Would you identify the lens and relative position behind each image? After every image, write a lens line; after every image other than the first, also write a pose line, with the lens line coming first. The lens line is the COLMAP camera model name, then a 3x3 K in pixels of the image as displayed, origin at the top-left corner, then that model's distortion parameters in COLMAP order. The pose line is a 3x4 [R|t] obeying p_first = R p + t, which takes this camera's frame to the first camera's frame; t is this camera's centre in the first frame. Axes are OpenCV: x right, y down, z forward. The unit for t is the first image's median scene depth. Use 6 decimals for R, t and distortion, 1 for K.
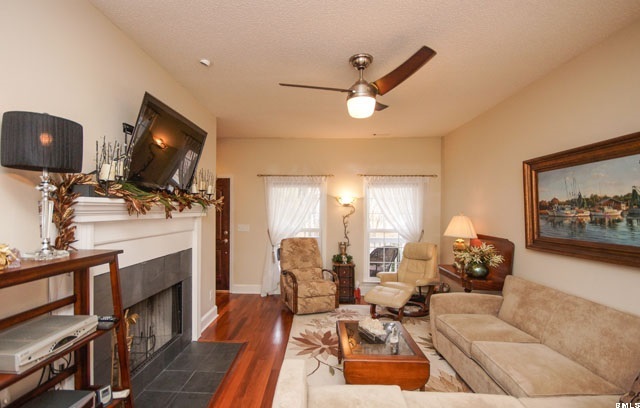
lens RADIAL K [[286.9, 0, 318.4], [0, 286.9, 205.6], [0, 0, 1]] dist [-0.000233, -0.000015]
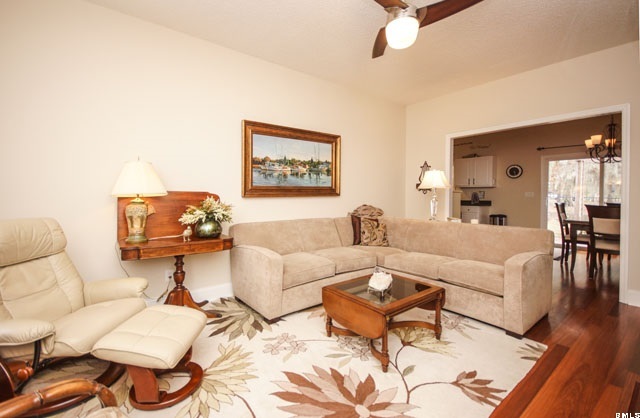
lens RADIAL K [[289.9, 0, 300.4], [0, 289.9, 194.3], [0, 0, 1]] dist [0.000209, 0.000002]
pose [[-0.608429, -0.003373, 0.793601, -0.408220], [-0.021979, 0.999679, -0.012602, 0.186379], [-0.793304, -0.025110, -0.608308, 1.907803]]
